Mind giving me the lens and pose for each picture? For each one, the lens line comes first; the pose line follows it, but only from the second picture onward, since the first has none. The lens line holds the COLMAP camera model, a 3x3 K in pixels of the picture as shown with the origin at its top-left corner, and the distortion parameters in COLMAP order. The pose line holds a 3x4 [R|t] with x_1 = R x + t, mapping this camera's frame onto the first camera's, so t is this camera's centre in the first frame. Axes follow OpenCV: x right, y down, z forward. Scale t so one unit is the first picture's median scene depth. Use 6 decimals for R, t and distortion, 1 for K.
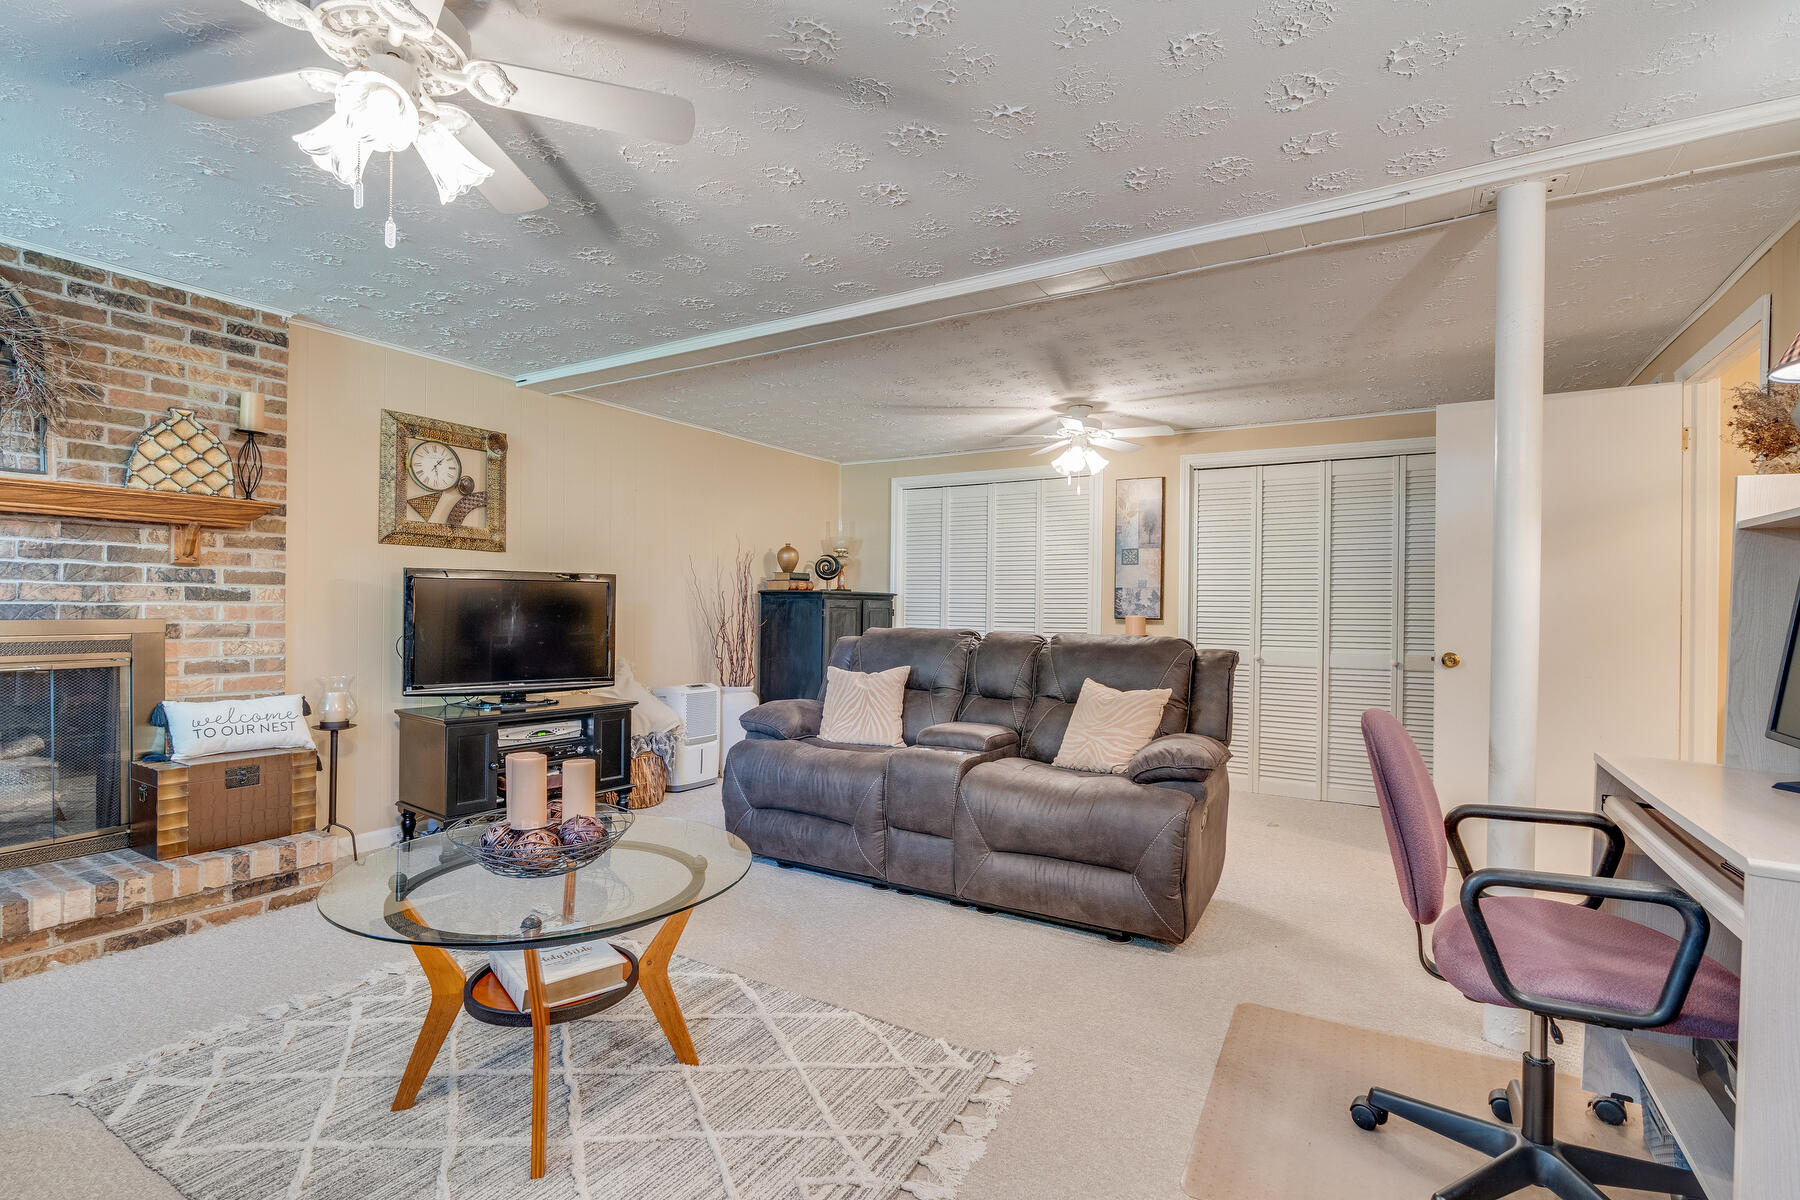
lens RADIAL K [[816.9, 0, 912.5], [0, 816.9, 601.7], [0, 0, 1]] dist [-0.000638, 0.000206]
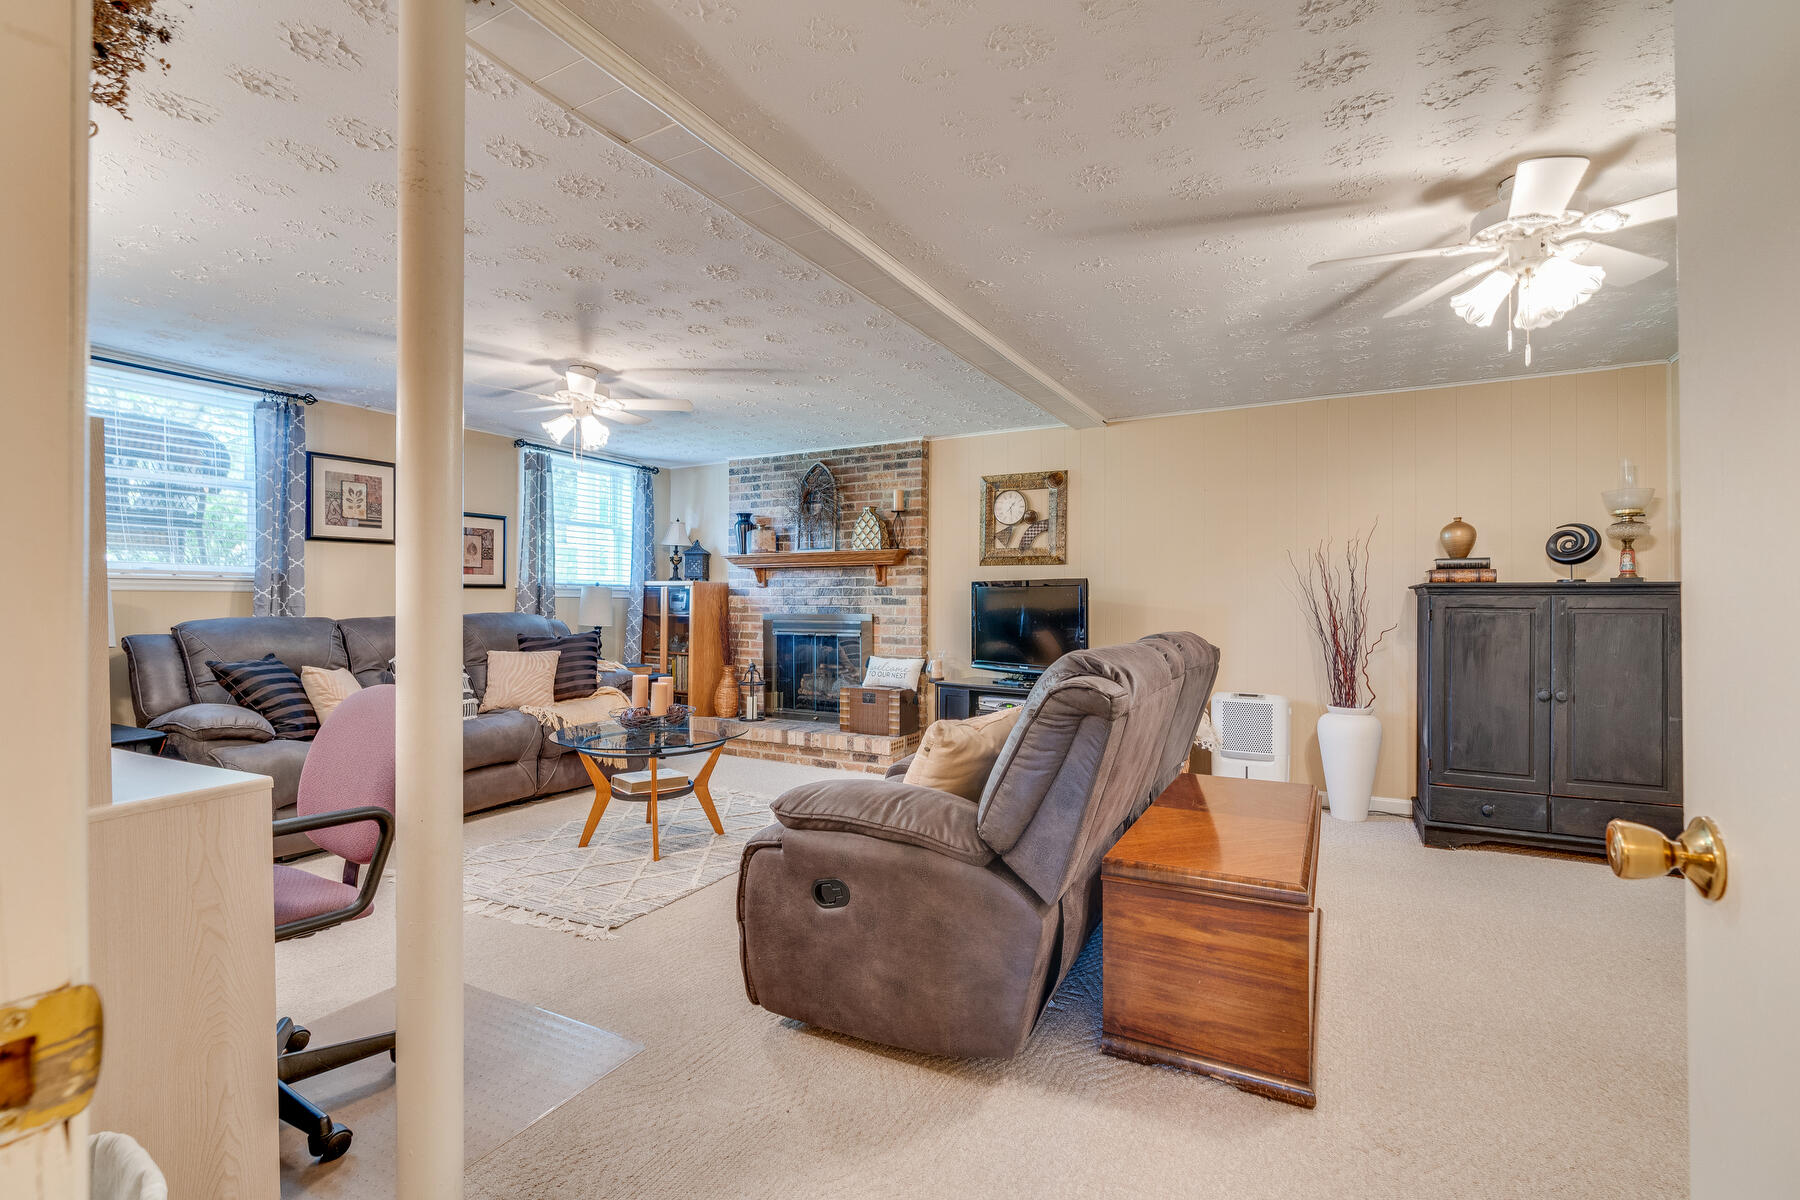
lens RADIAL K [[816.9, 0, 912.5], [0, 816.9, 601.7], [0, 0, 1]] dist [-0.000638, 0.000206]
pose [[0.042786, -0.009731, -0.999037, 1.013680], [0.005100, 0.999942, -0.009521, 0.009805], [0.999071, -0.004688, 0.042833, 0.968873]]
